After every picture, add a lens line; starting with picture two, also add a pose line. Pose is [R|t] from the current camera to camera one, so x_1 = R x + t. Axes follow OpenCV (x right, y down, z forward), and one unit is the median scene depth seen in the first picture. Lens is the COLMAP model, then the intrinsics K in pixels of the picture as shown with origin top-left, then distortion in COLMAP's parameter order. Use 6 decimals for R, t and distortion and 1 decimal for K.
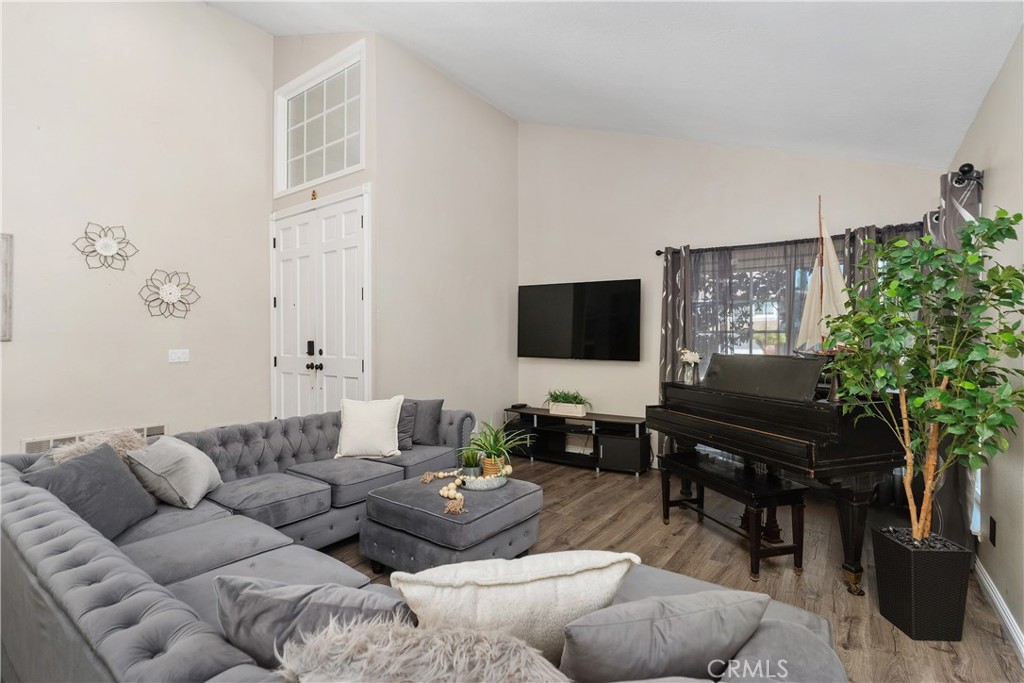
lens RADIAL K [[474.7, 0, 509.7], [0, 474.7, 344.7], [0, 0, 1]] dist [-0.004077, -0.001868]
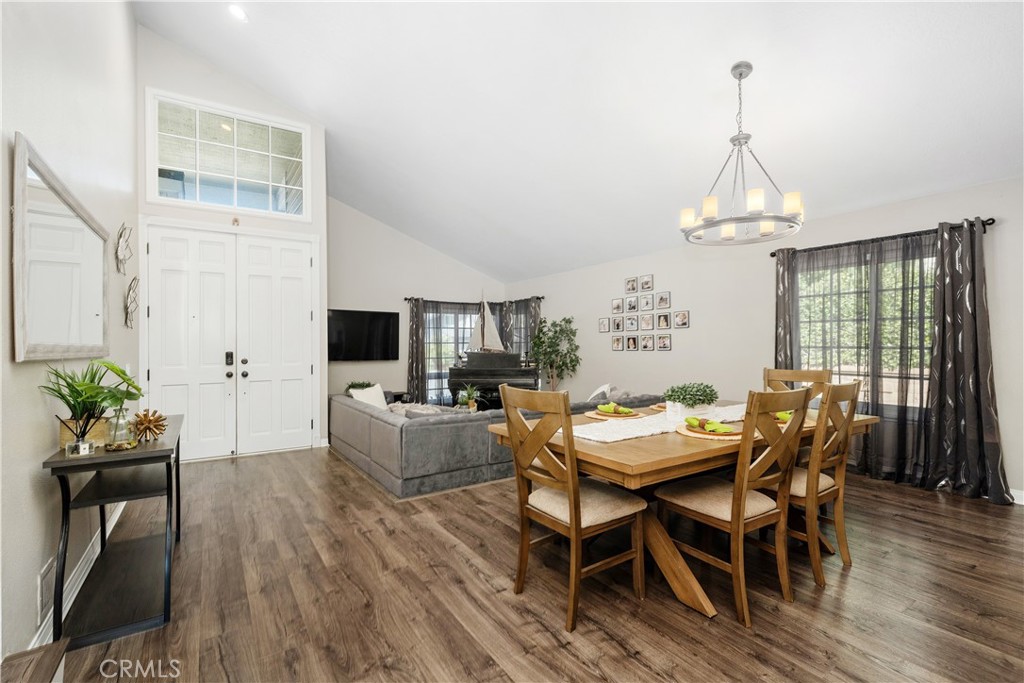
lens RADIAL K [[464.7, 0, 512.7], [0, 464.7, 335.3], [0, 0, 1]] dist [0.004713, -0.001235]
pose [[0.351083, 0.012940, 0.936255, -1.245047], [0.009371, 0.999806, -0.017333, -0.022459], [-0.936298, 0.014859, 0.350893, 0.006114]]
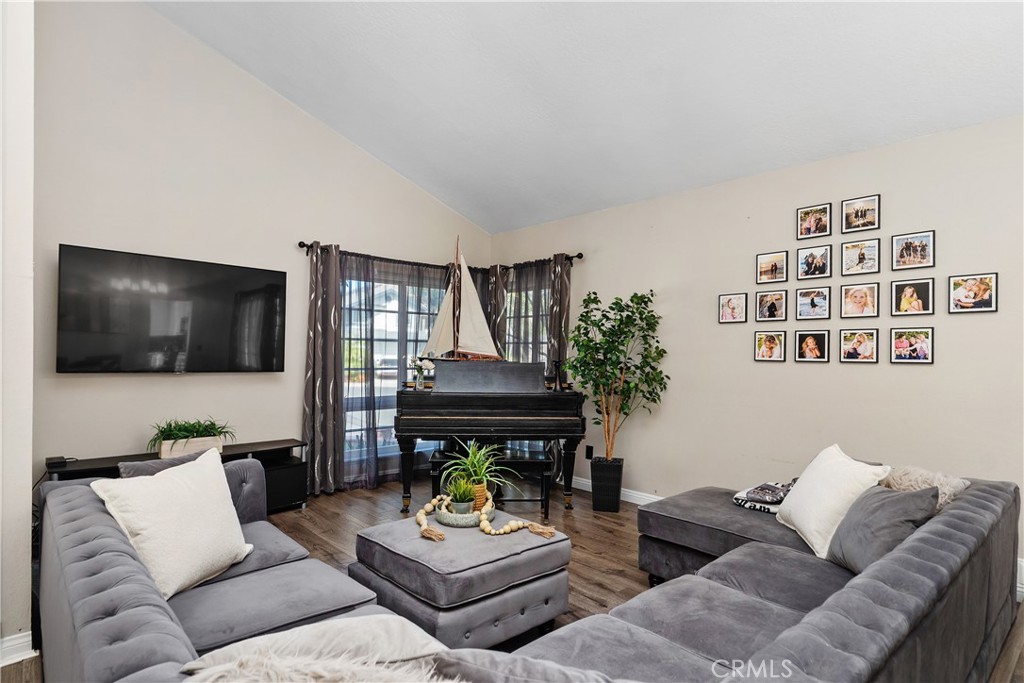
lens RADIAL K [[547.0, 0, 523.1], [0, 547.0, 358.4], [0, 0, 1]] dist [-0.001562, -0.000896]
pose [[0.200129, -0.015333, 0.979650, -0.604792], [-0.012336, 0.999759, 0.018168, -0.011159], [-0.979692, -0.015721, 0.199892, 0.426331]]
